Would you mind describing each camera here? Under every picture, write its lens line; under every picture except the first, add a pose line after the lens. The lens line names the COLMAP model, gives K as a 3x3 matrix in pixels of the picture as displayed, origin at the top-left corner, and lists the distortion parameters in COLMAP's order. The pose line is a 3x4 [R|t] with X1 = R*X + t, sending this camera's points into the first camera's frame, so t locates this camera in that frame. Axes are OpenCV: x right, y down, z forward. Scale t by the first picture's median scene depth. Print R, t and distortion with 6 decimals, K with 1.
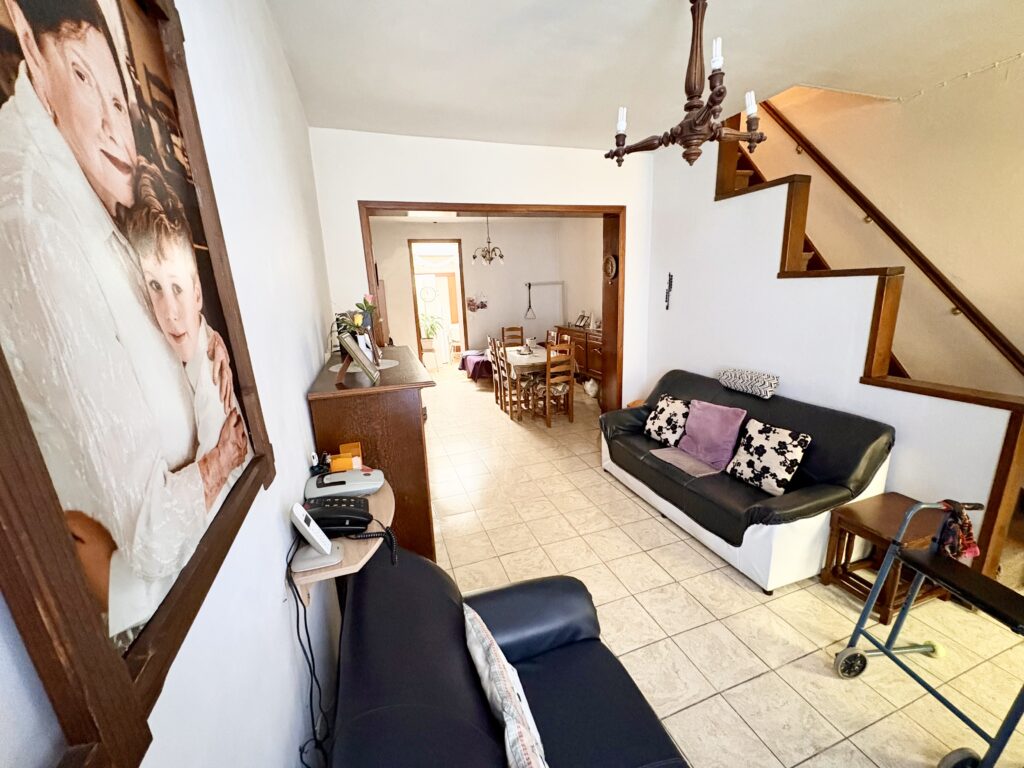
lens RADIAL K [[407.9, 0, 512.0], [0, 407.9, 384.0], [0, 0, 1]] dist [-0.001233, -0.000048]
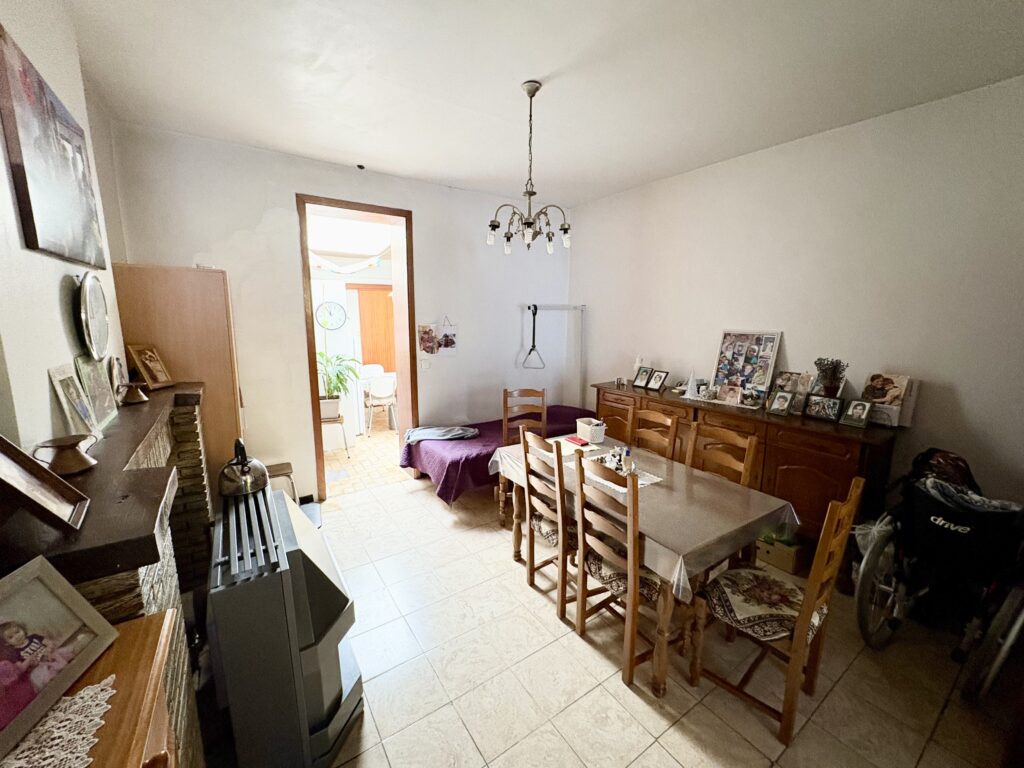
lens RADIAL K [[407.9, 0, 512.0], [0, 407.9, 384.0], [0, 0, 1]] dist [-0.001233, -0.000048]
pose [[0.964984, 0.005235, 0.262255, -0.134929], [0.012416, 0.997769, -0.065600, -0.105646], [-0.262013, 0.066559, 0.962766, 0.488218]]
